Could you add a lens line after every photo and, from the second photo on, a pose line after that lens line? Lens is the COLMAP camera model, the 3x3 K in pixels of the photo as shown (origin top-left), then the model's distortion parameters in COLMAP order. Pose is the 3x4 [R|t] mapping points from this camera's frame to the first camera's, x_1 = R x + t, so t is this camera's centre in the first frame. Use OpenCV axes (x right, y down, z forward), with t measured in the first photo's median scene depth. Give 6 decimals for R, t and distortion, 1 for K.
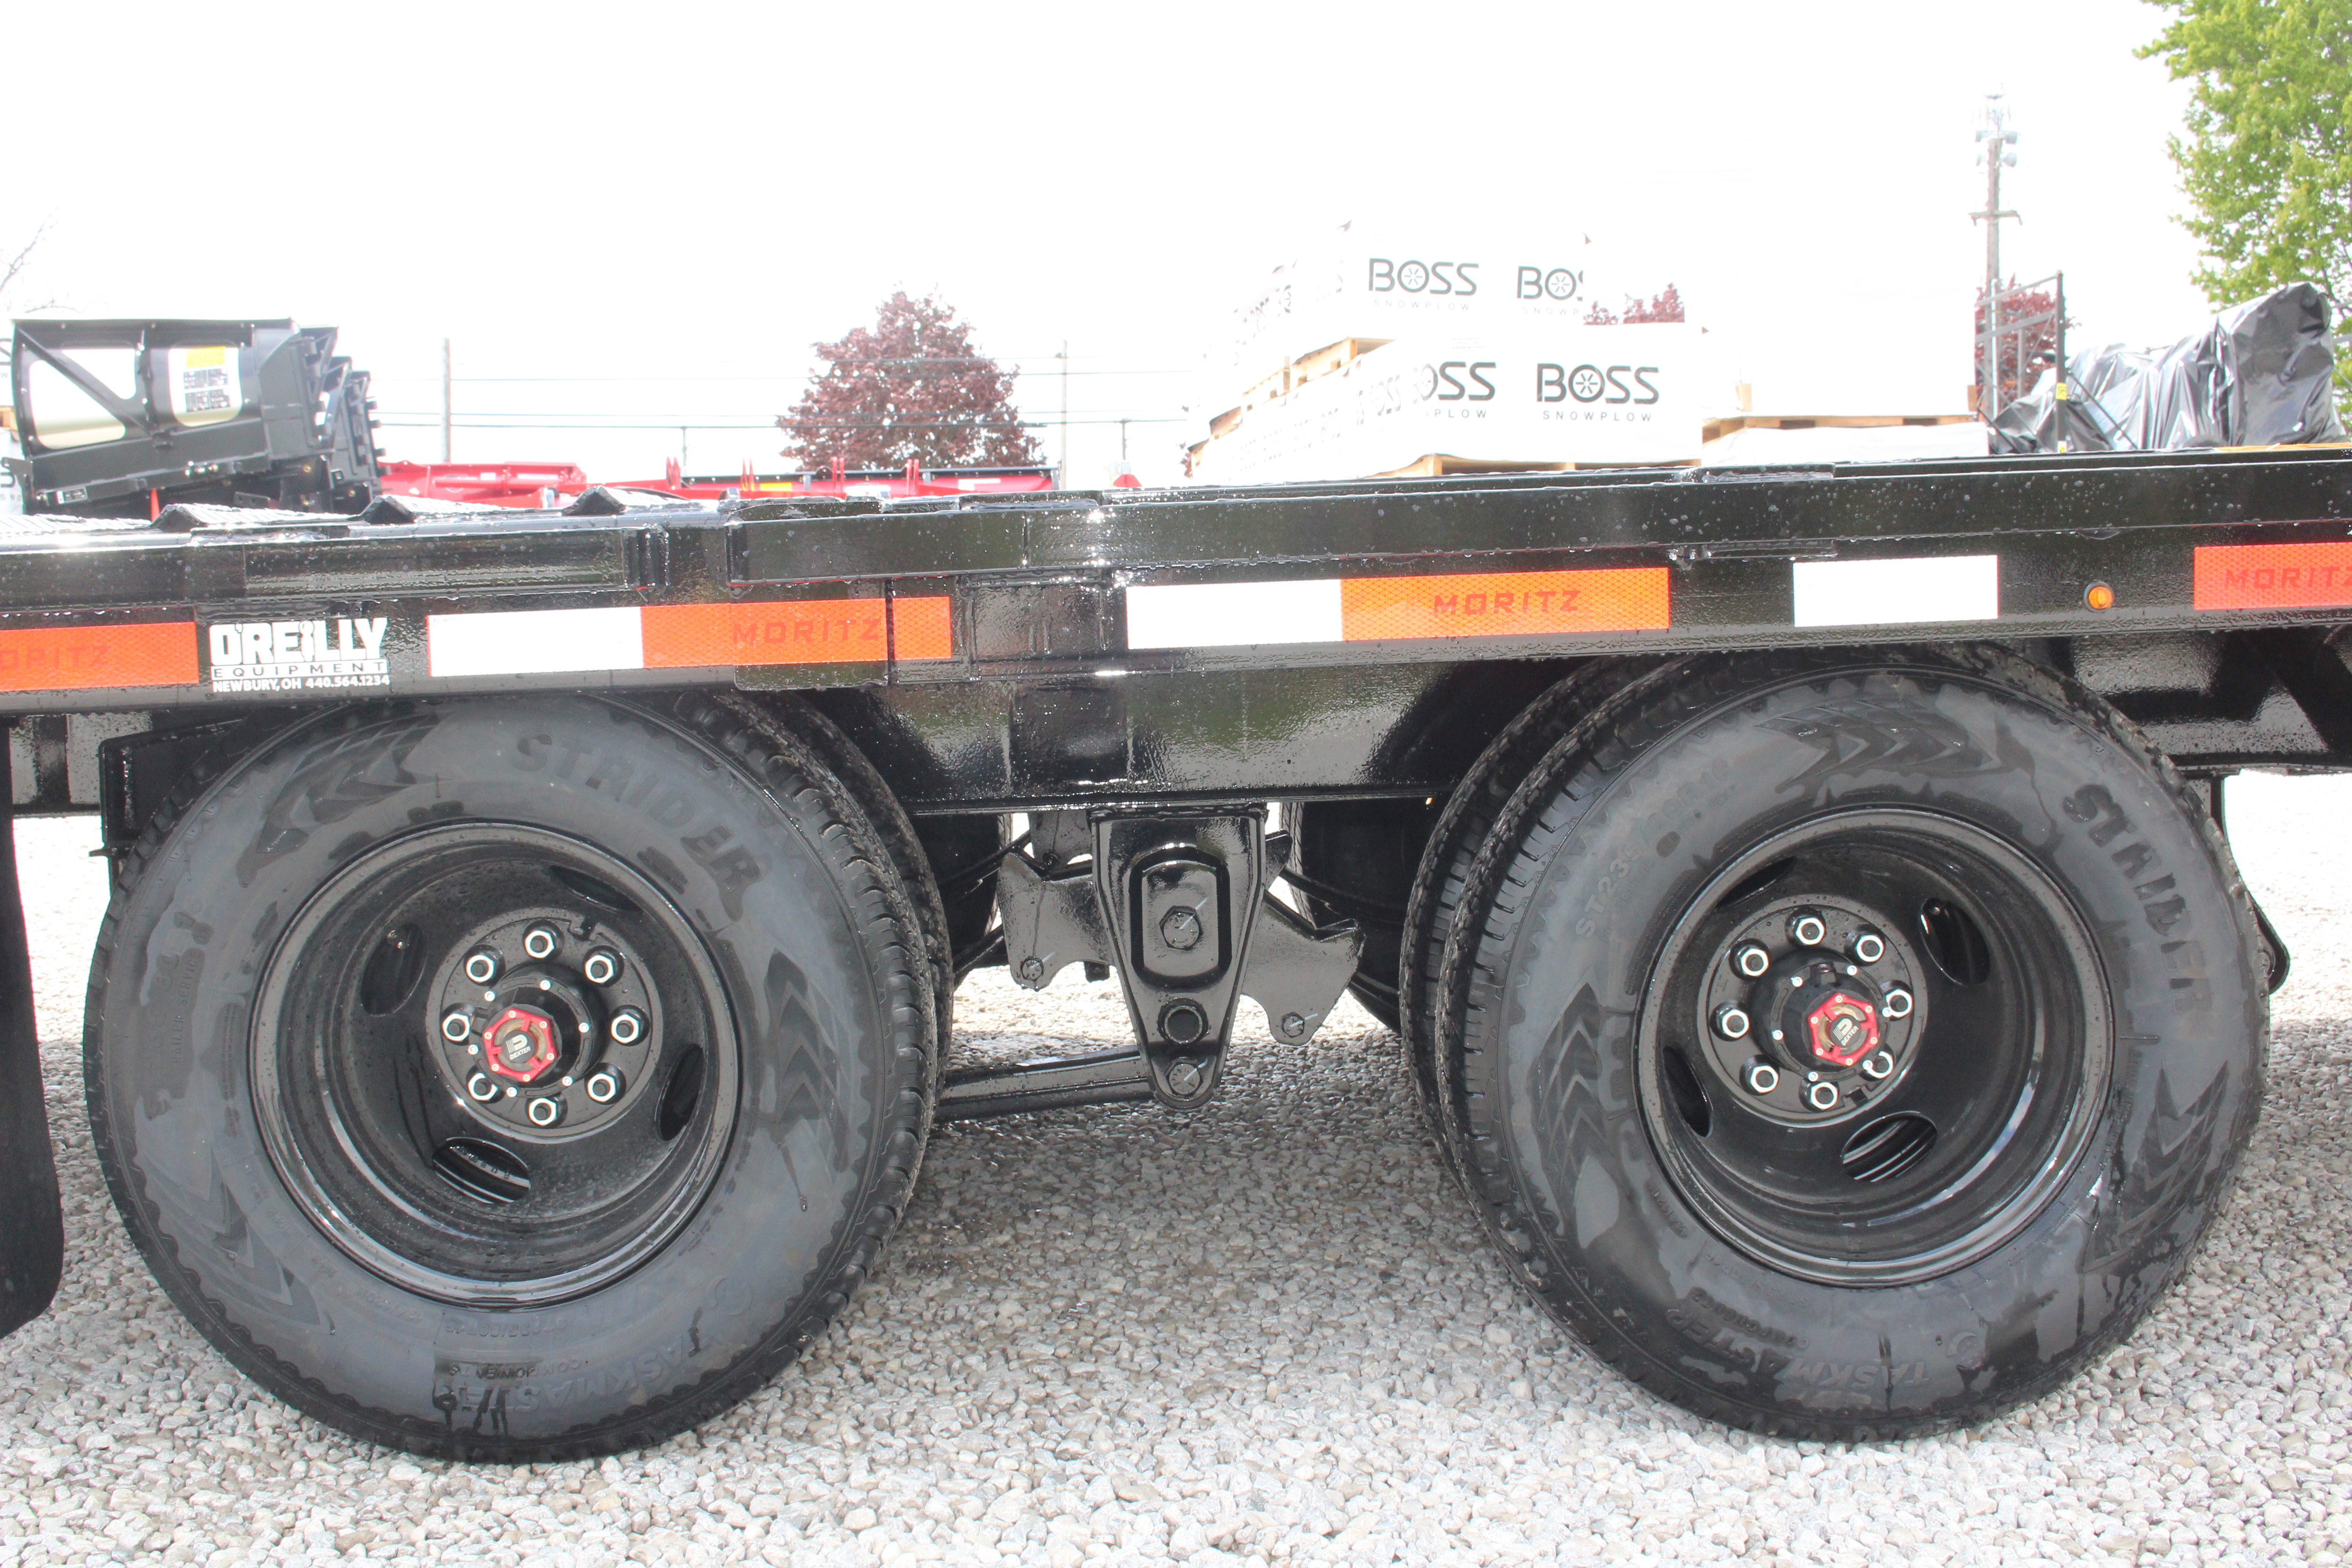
lens RADIAL K [[2557.3, 0, 1176.3], [0, 2557.3, 786.2], [0, 0, 1]] dist [-0.082109, 0.000000]
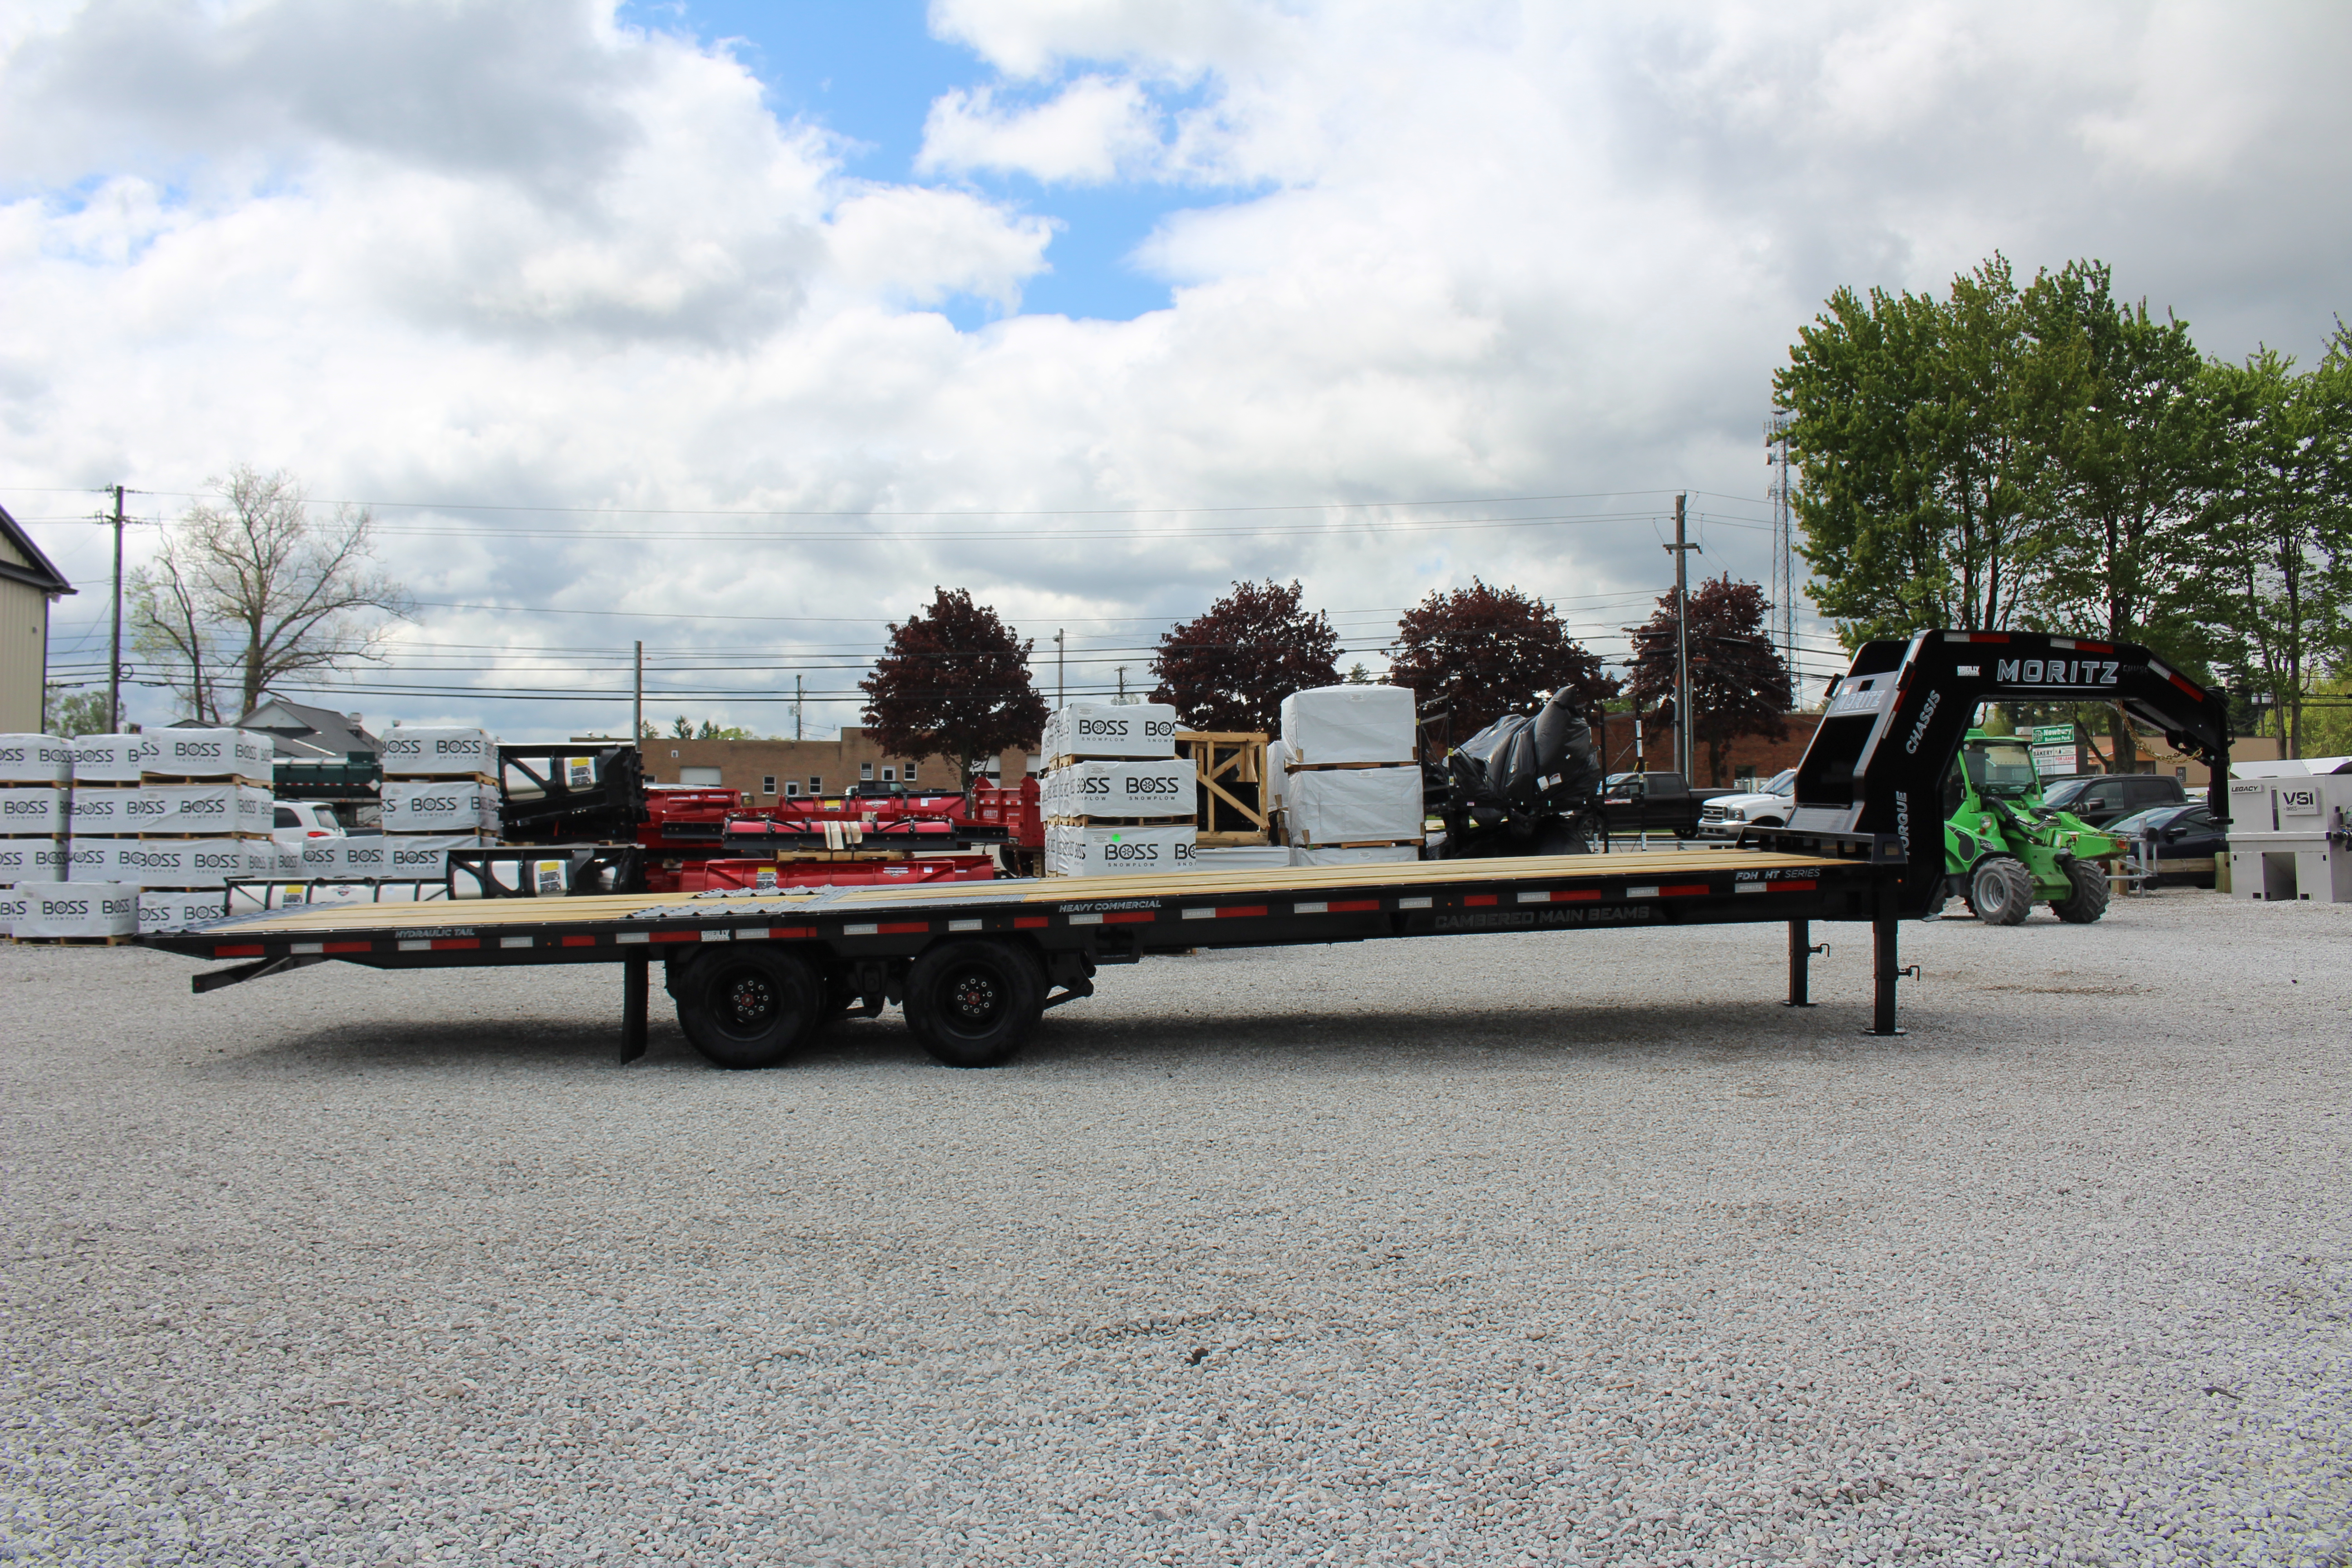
lens RADIAL K [[1927.9, 0, 1174.1], [0, 1927.9, 779.3], [0, 0, 1]] dist [-0.106103, 0.004558]
pose [[0.999984, -0.003466, 0.004468, 0.155659], [0.003813, 0.996776, -0.080145, -0.010467], [-0.004176, 0.080161, 0.996773, -0.759000]]
